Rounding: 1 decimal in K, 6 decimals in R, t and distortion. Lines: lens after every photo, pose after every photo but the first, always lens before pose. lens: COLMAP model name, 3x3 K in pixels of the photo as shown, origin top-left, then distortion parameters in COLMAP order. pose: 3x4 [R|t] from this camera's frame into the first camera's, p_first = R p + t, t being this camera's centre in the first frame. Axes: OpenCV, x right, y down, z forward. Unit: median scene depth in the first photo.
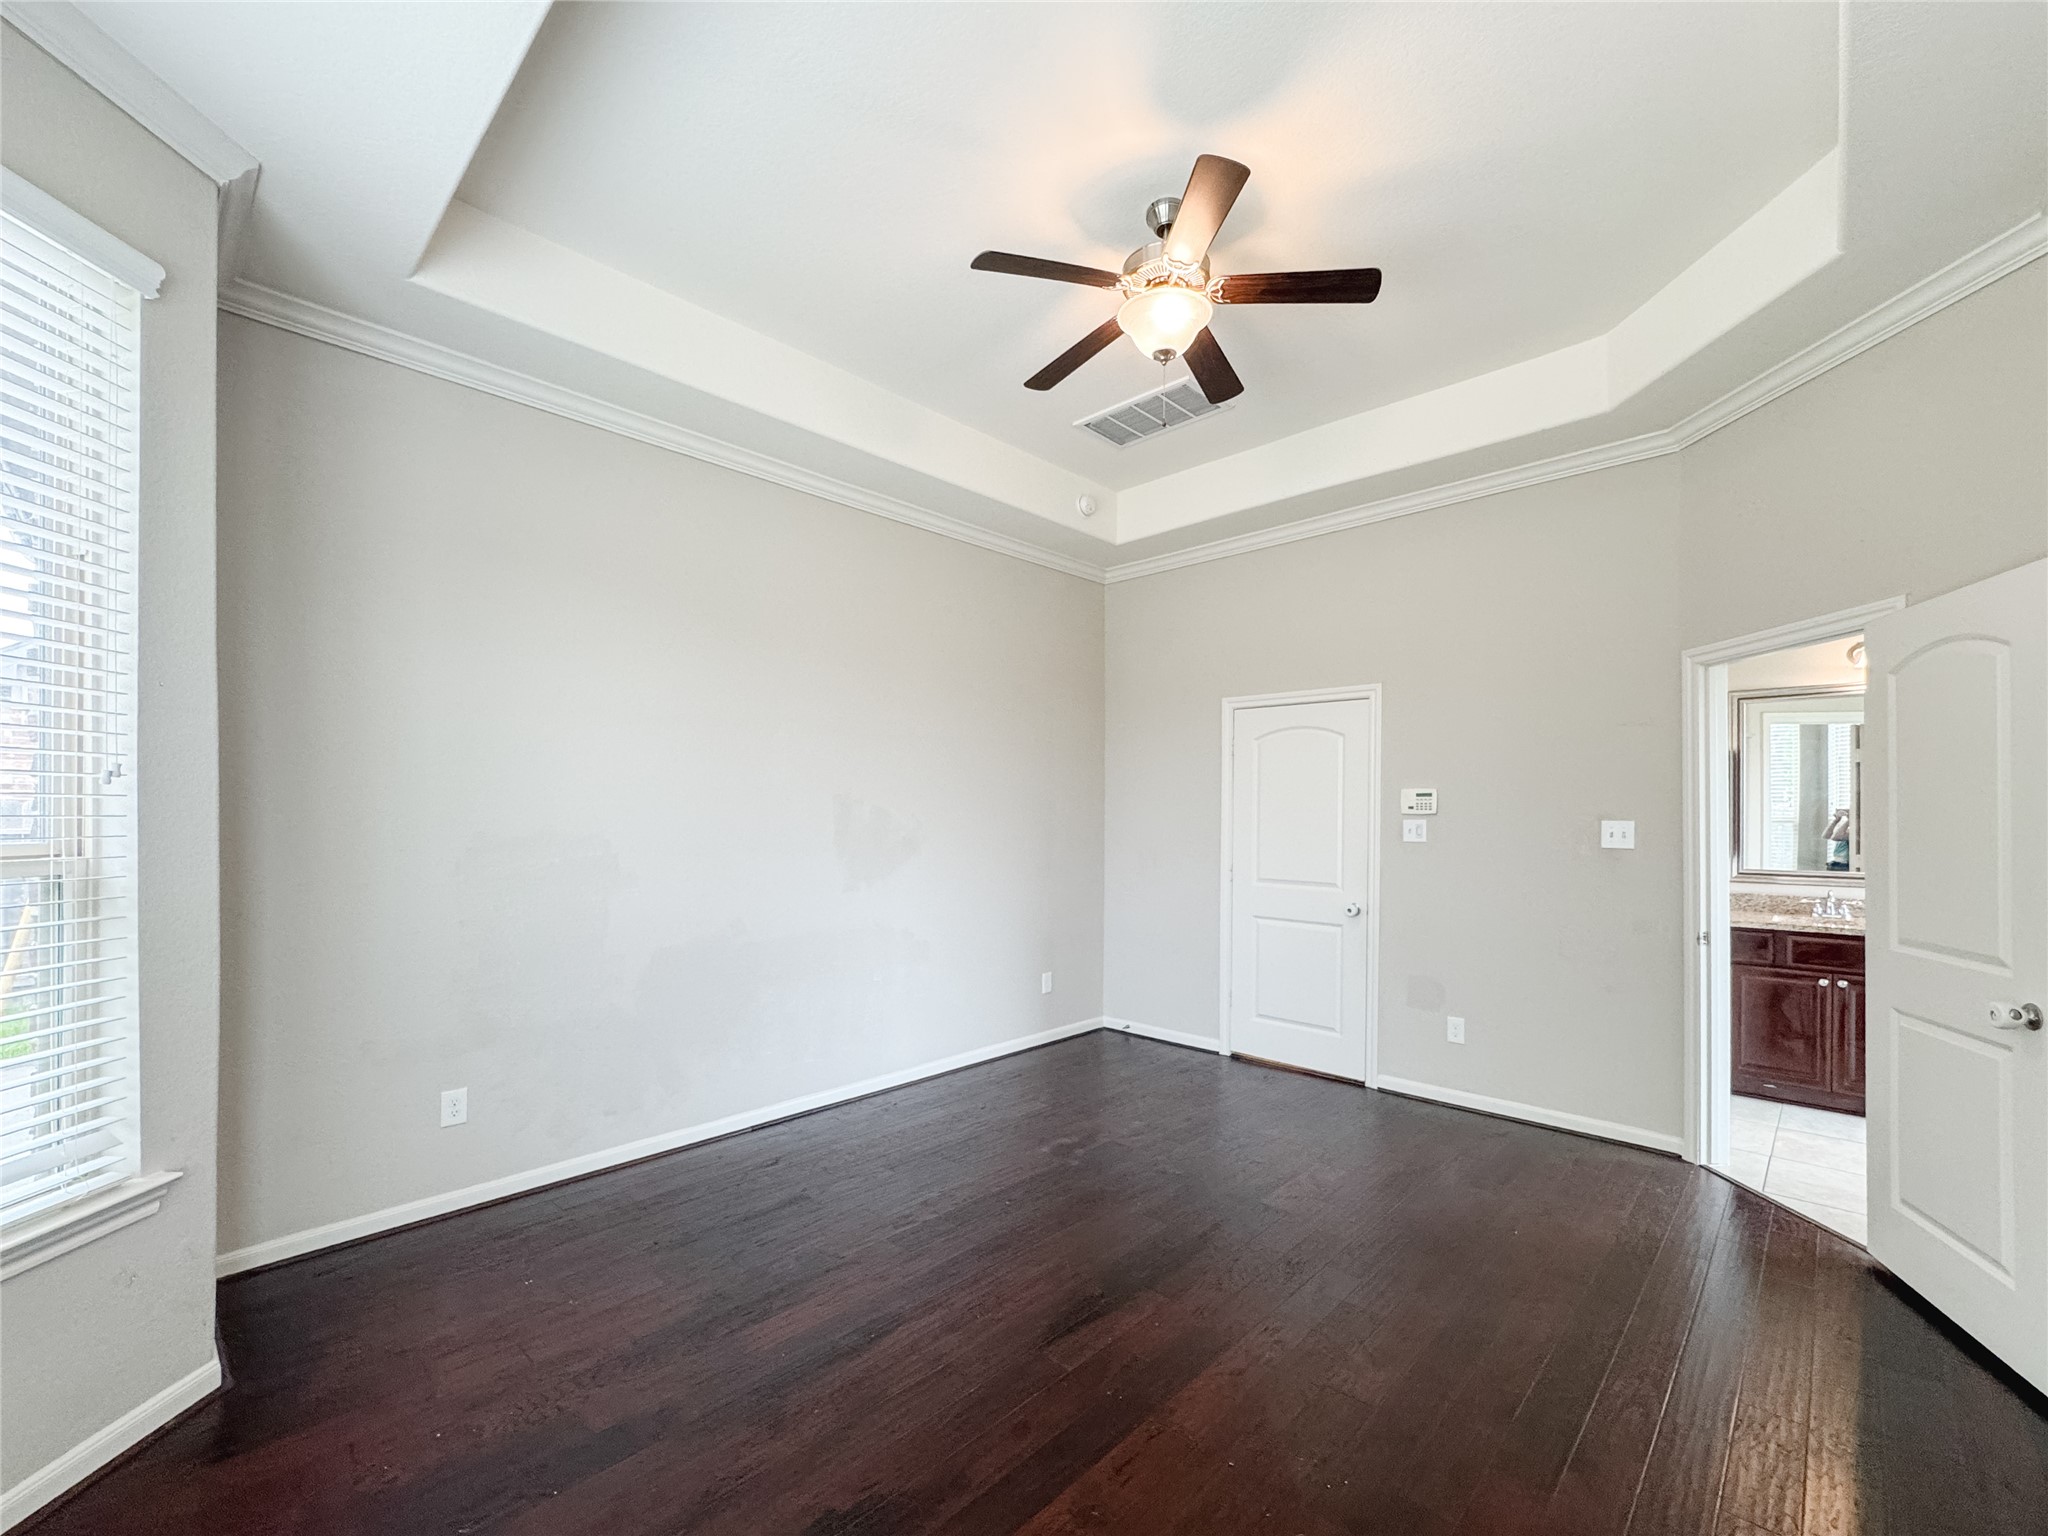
lens RADIAL K [[857.0, 0, 1049.6], [0, 857.0, 792.7], [0, 0, 1]] dist [-0.000828, 0.000502]
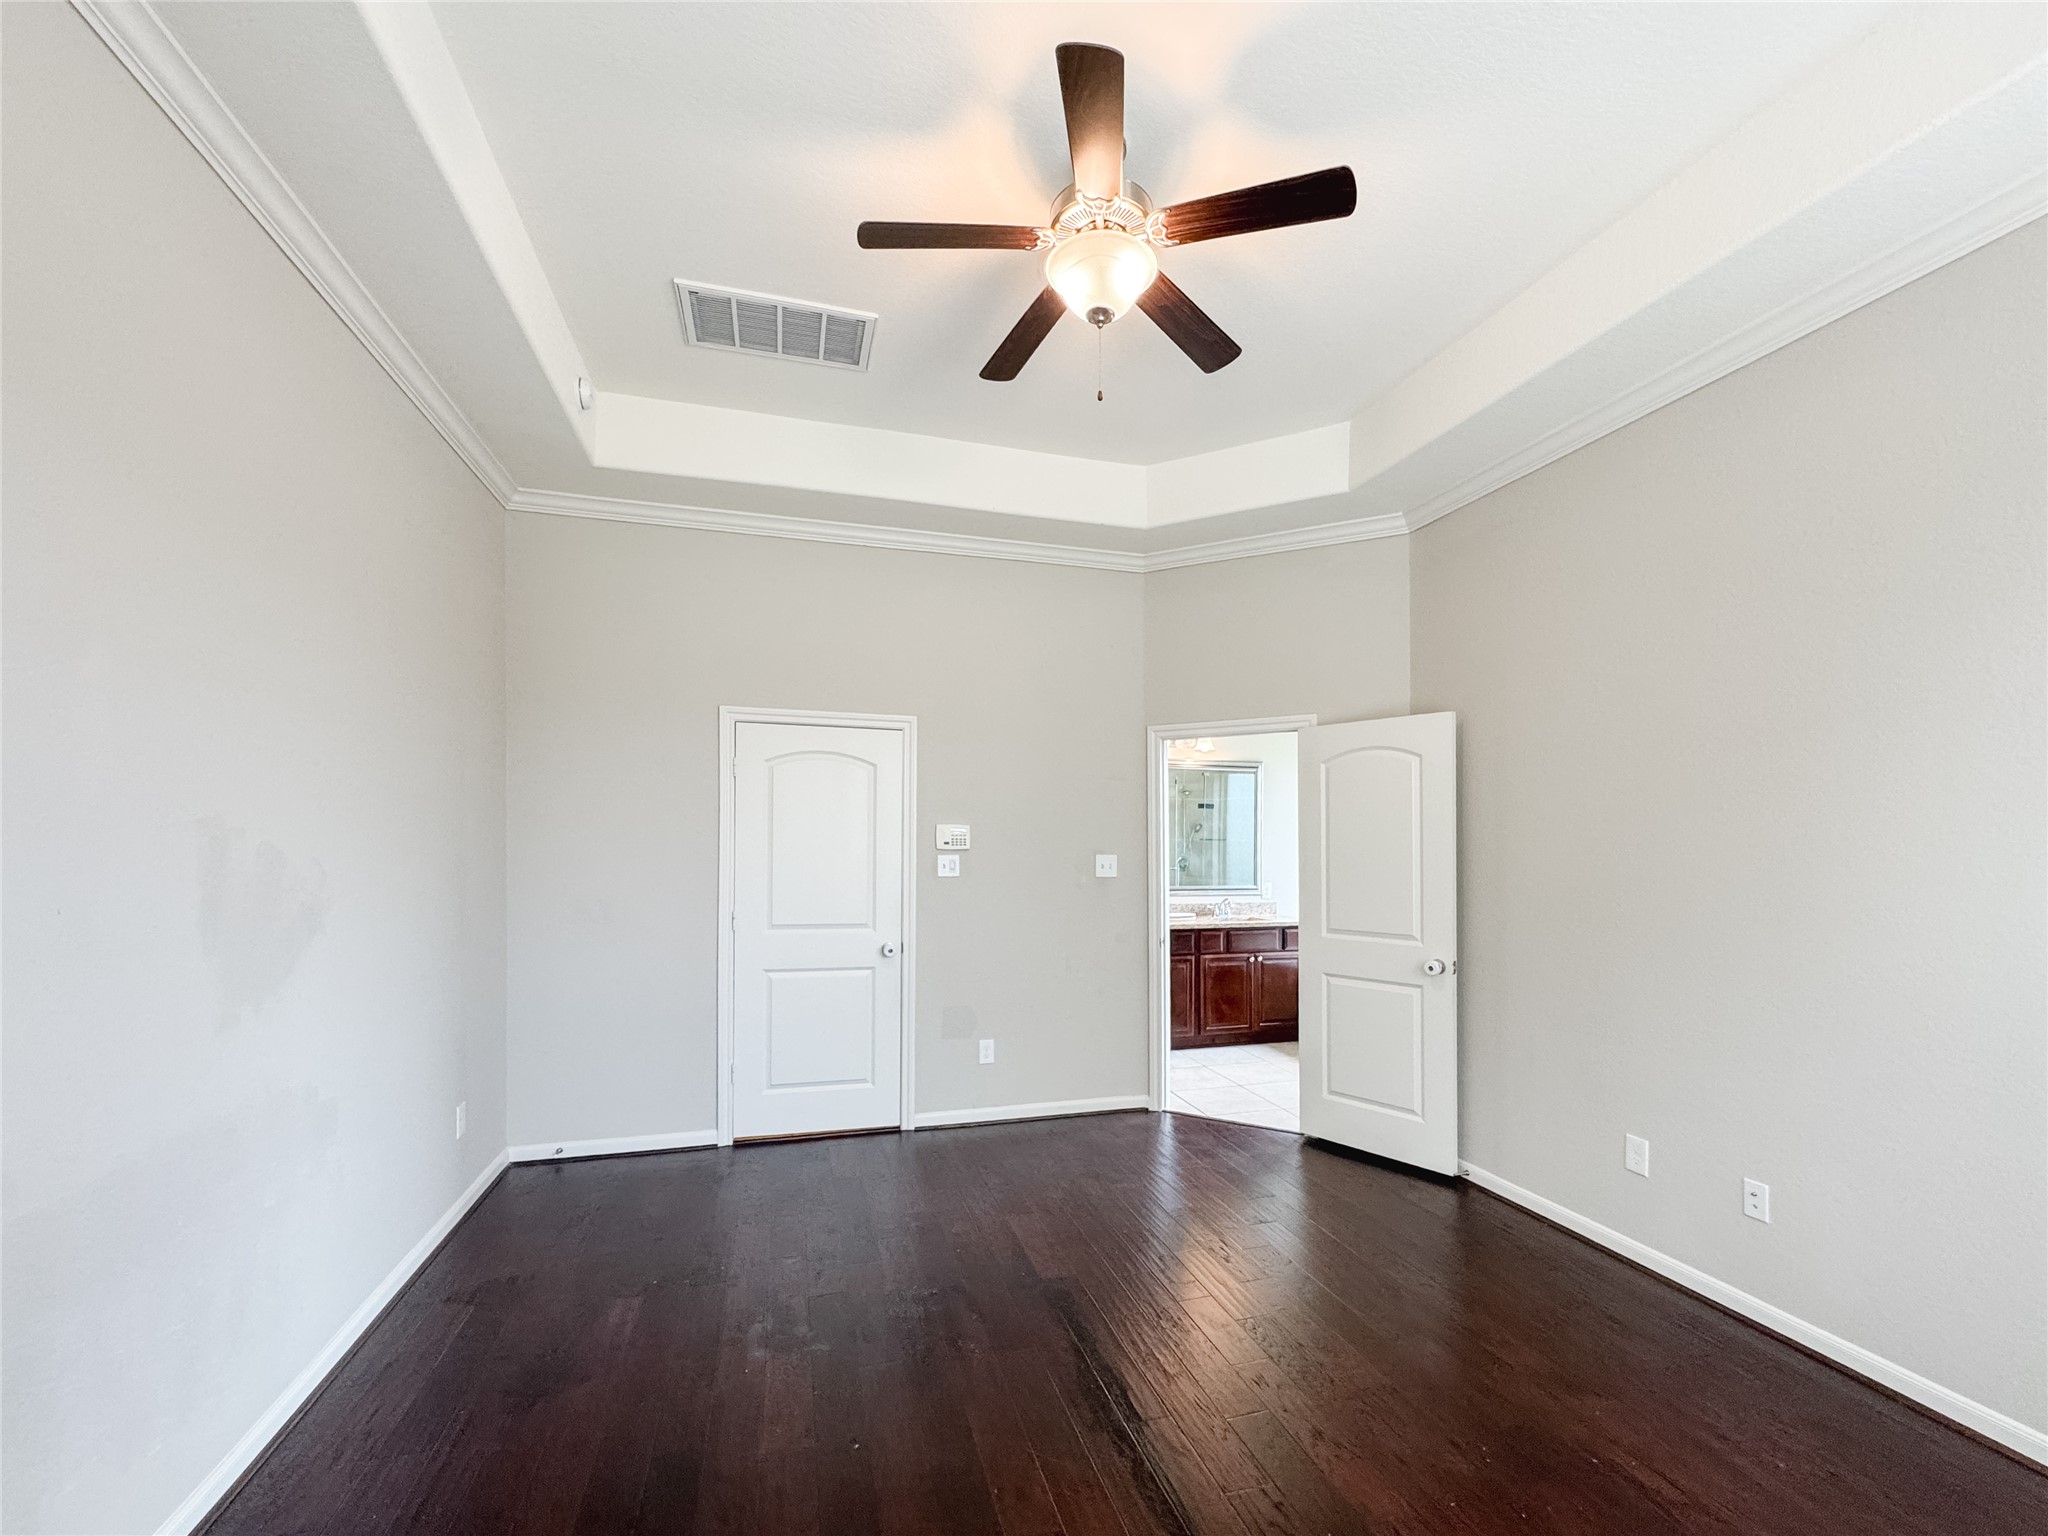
lens RADIAL K [[852.5, 0, 1028.0], [0, 852.5, 830.0], [0, 0, 1]] dist [-0.002082, -0.000503]
pose [[0.512282, 0.011520, 0.858740, -0.501731], [-0.025838, 0.999664, 0.002003, -0.003194], [-0.858428, -0.023214, 0.512408, 0.504276]]
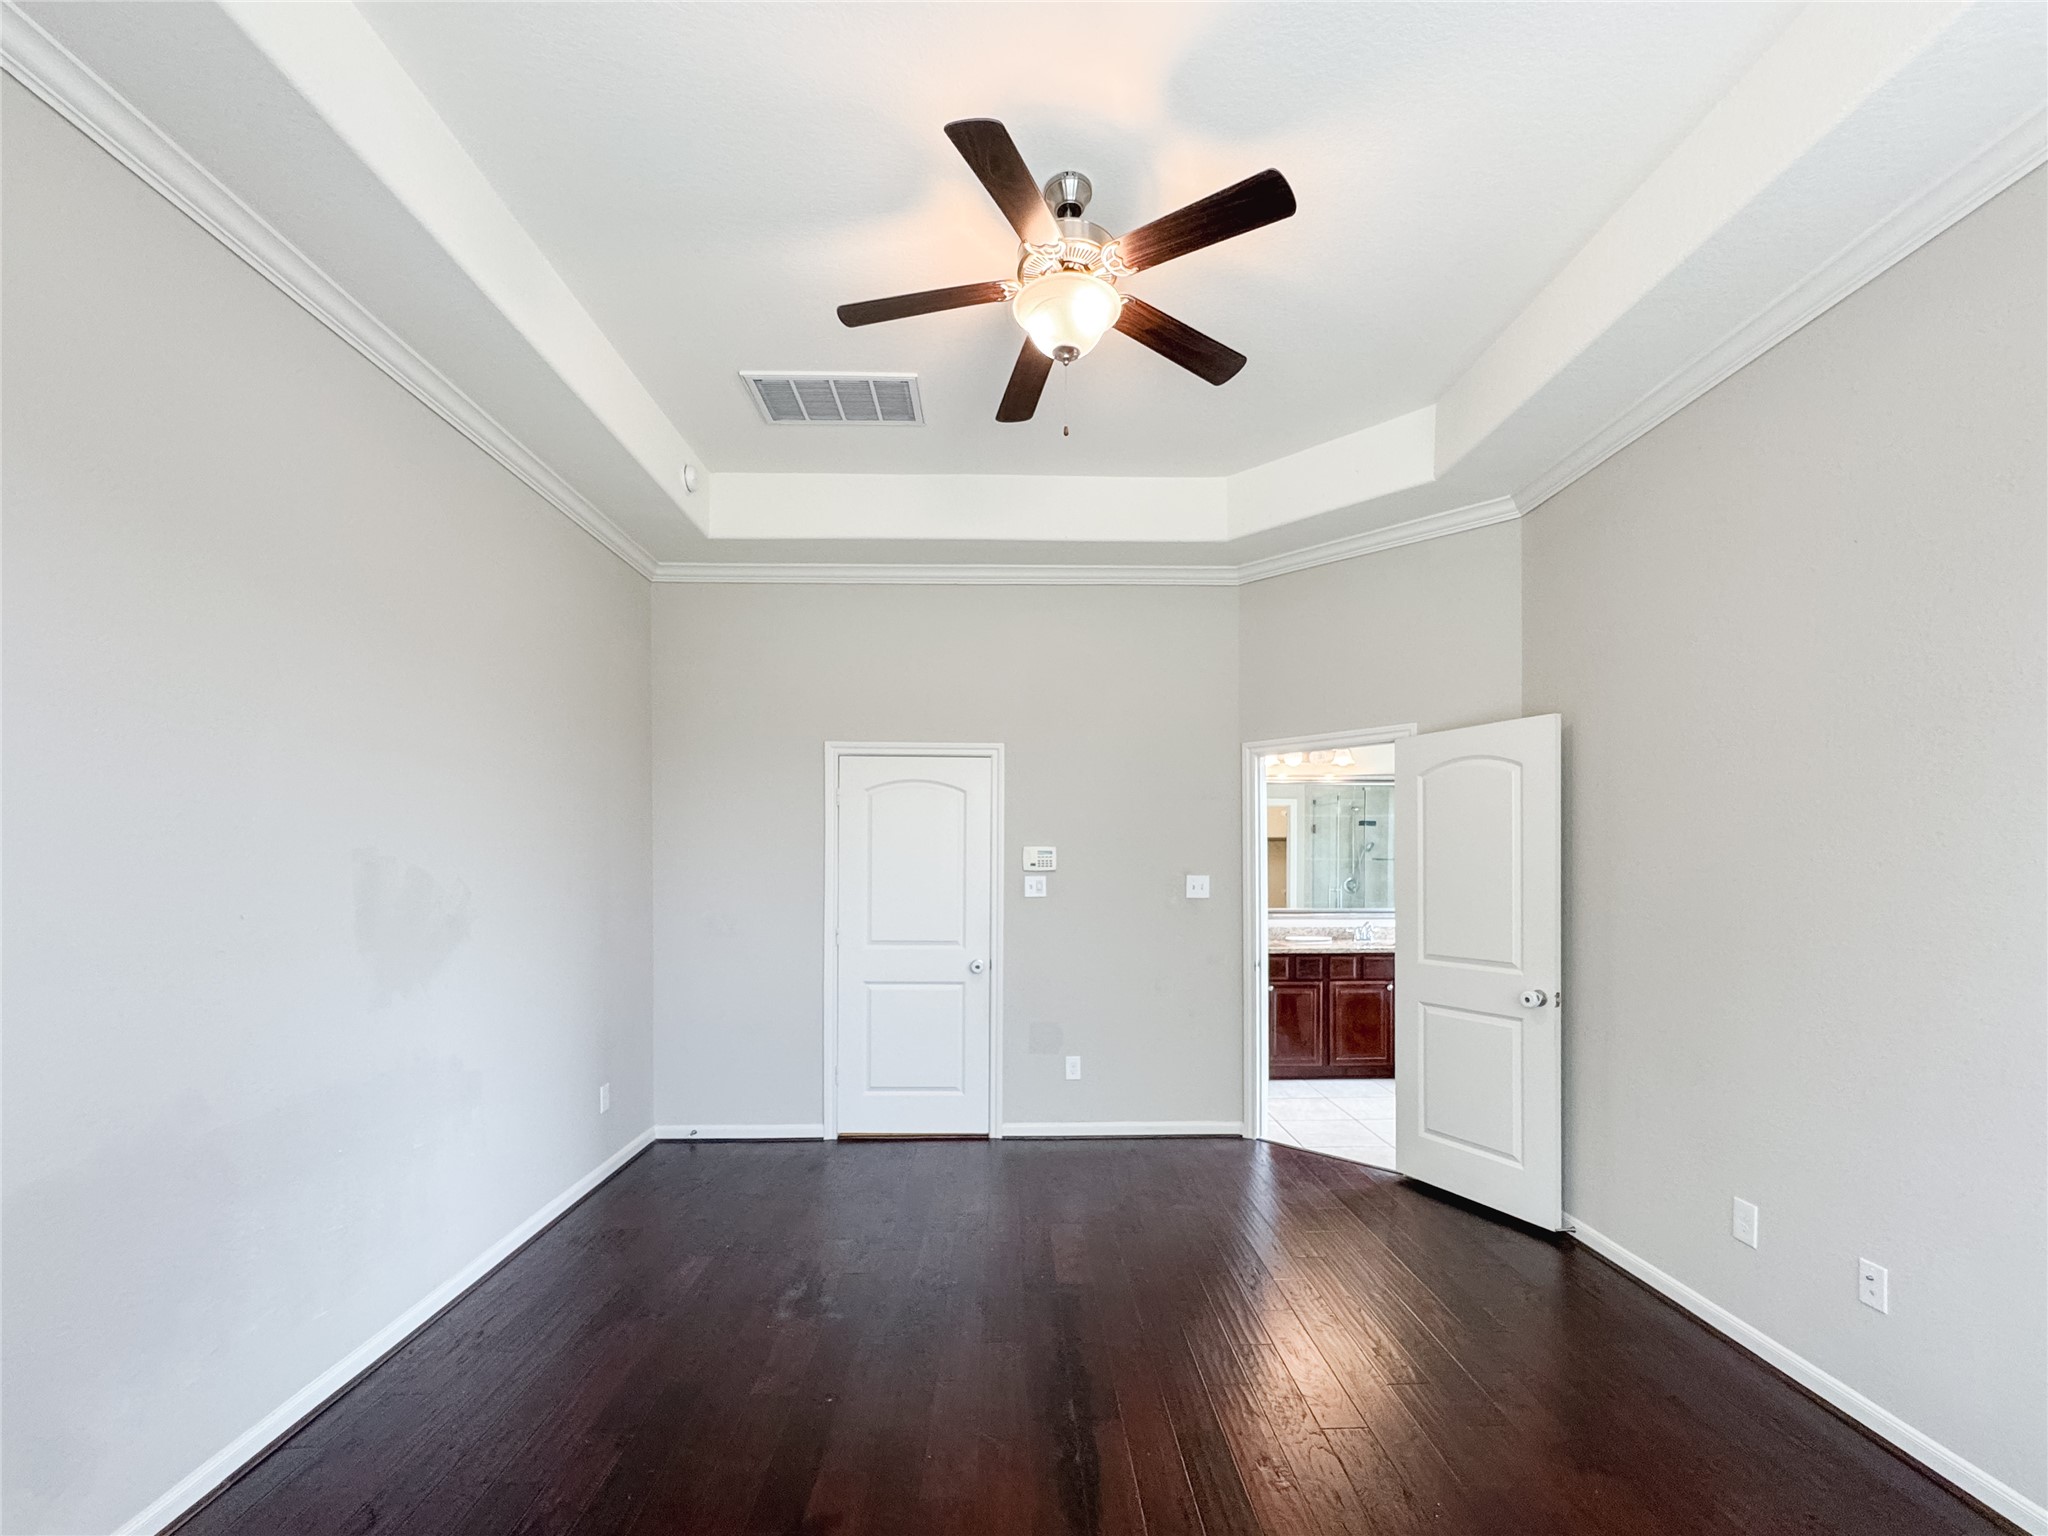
lens RADIAL K [[860.7, 0, 1020.4], [0, 860.7, 855.7], [0, 0, 1]] dist [-0.003675, -0.000156]
pose [[0.714024, 0.002252, 0.700117, -0.415769], [-0.014364, 0.999831, 0.011433, -0.006646], [-0.699974, -0.018220, 0.713936, 0.323912]]
